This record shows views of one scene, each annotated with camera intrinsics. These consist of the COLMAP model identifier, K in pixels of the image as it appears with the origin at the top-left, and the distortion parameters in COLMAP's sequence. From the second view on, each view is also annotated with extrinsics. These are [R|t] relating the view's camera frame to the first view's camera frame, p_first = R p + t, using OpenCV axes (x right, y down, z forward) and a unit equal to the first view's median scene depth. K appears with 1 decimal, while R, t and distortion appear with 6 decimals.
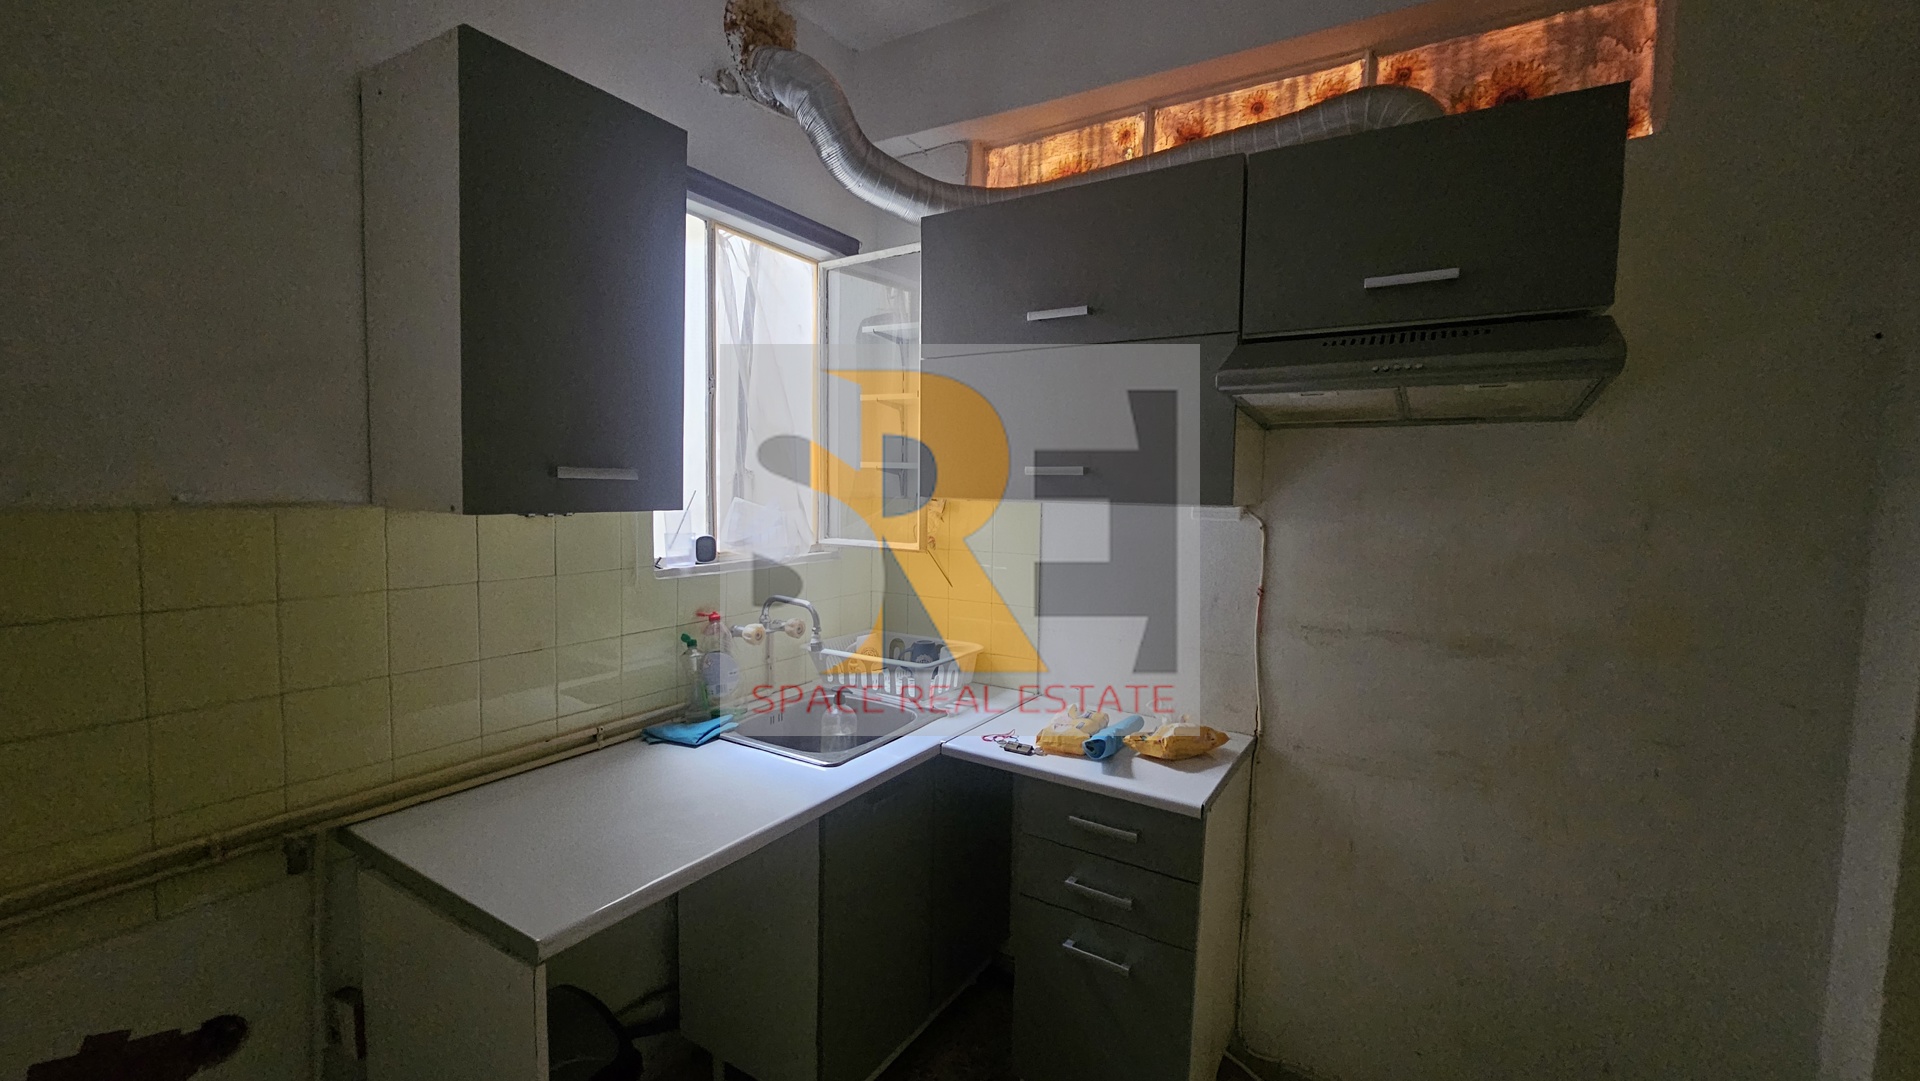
lens RADIAL K [[786.9, 0, 964.3], [0, 786.9, 533.7], [0, 0, 1]] dist [-0.002707, 0.000401]
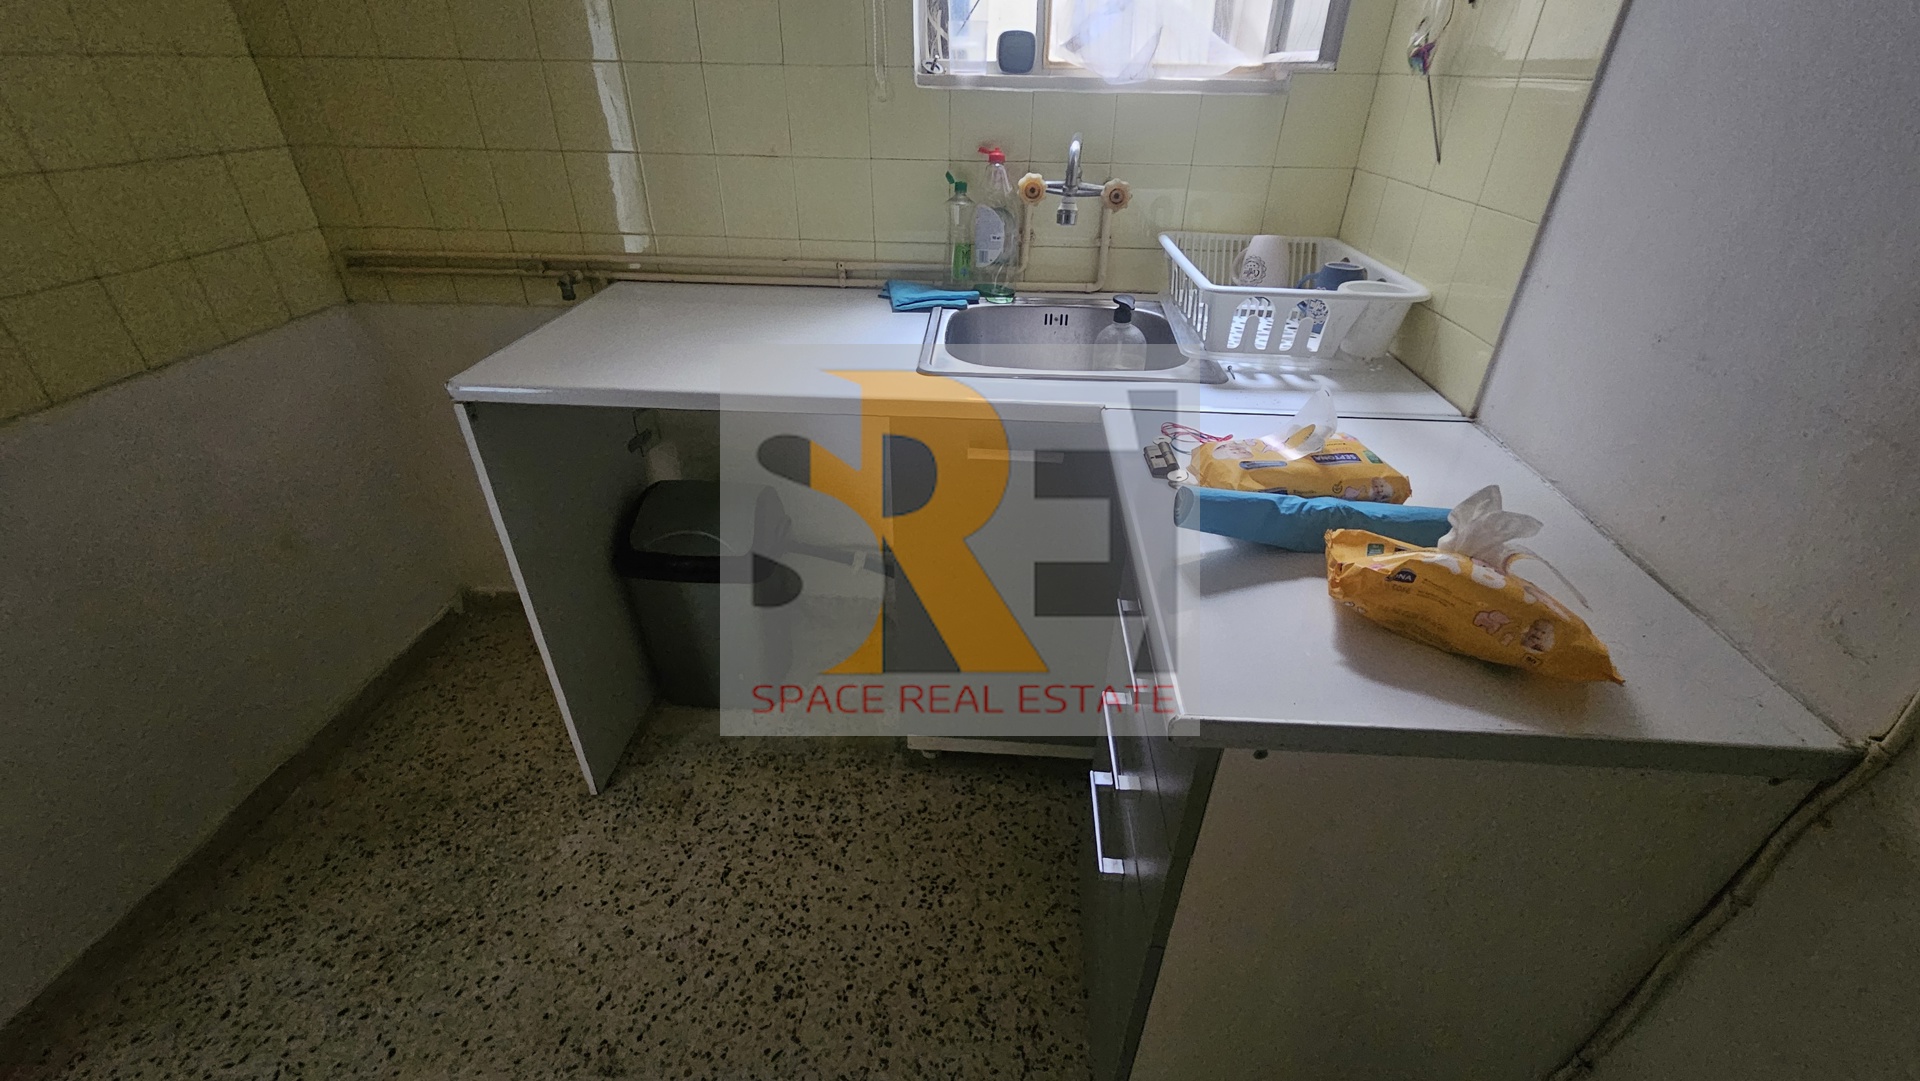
lens RADIAL K [[786.9, 0, 971.4], [0, 786.9, 542.8], [0, 0, 1]] dist [-0.002707, 0.000401]
pose [[0.470532, 0.453260, -0.757070, 0.406136], [-0.064679, 0.873392, 0.482703, 0.069917], [0.880009, -0.178161, 0.440276, 0.602169]]
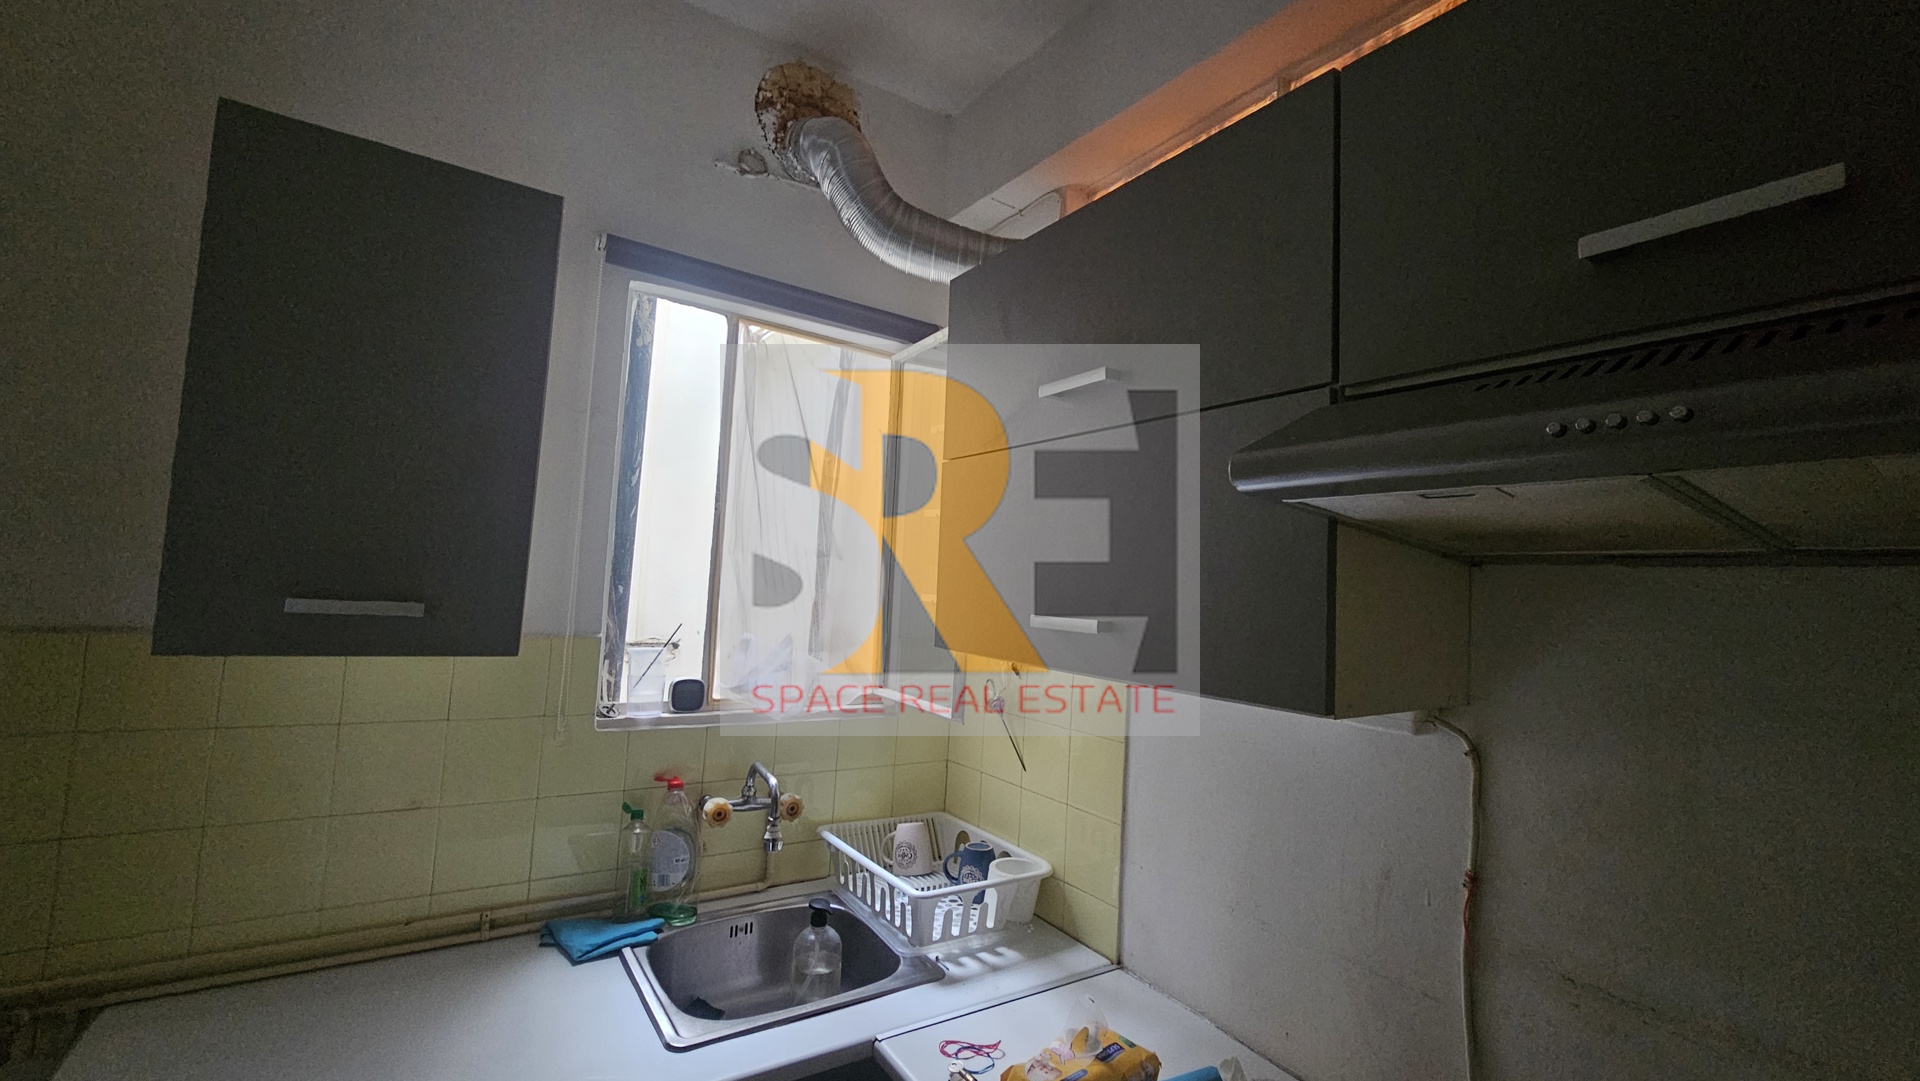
lens RADIAL K [[786.9, 0, 967.7], [0, 786.9, 530.3], [0, 0, 1]] dist [-0.002707, 0.000401]
pose [[0.907361, 0.002051, -0.420348, 0.296082], [-0.065698, 0.988391, -0.136992, -0.060323], [0.415187, 0.151918, 0.896962, 0.373962]]
